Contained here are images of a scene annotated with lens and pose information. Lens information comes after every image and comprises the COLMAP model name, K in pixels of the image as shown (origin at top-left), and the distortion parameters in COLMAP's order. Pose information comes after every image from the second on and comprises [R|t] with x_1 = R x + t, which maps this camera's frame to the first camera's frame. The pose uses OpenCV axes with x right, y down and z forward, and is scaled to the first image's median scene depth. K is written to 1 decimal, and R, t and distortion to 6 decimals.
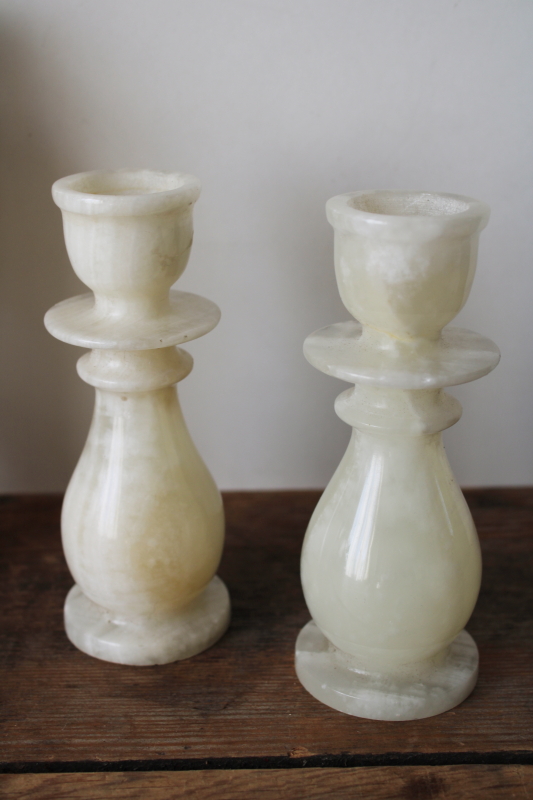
lens RADIAL K [[1225.0, 0, 266.0], [0, 1225.0, 391.0], [0, 0, 1]] dist [-0.055708, 0.007672]
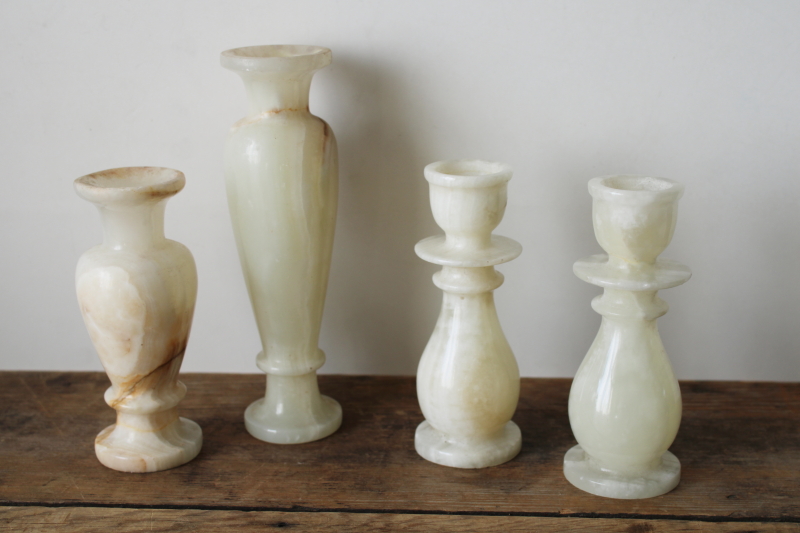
lens RADIAL K [[1225.0, 0, 400.0], [0, 1225.0, 266.5], [0, 0, 1]] dist [-0.055708, 0.007672]
pose [[0.994053, 0.021847, -0.106682, -0.025105], [-0.029978, 0.996716, -0.075218, 0.091599], [0.104688, 0.077969, 0.991444, -0.652280]]
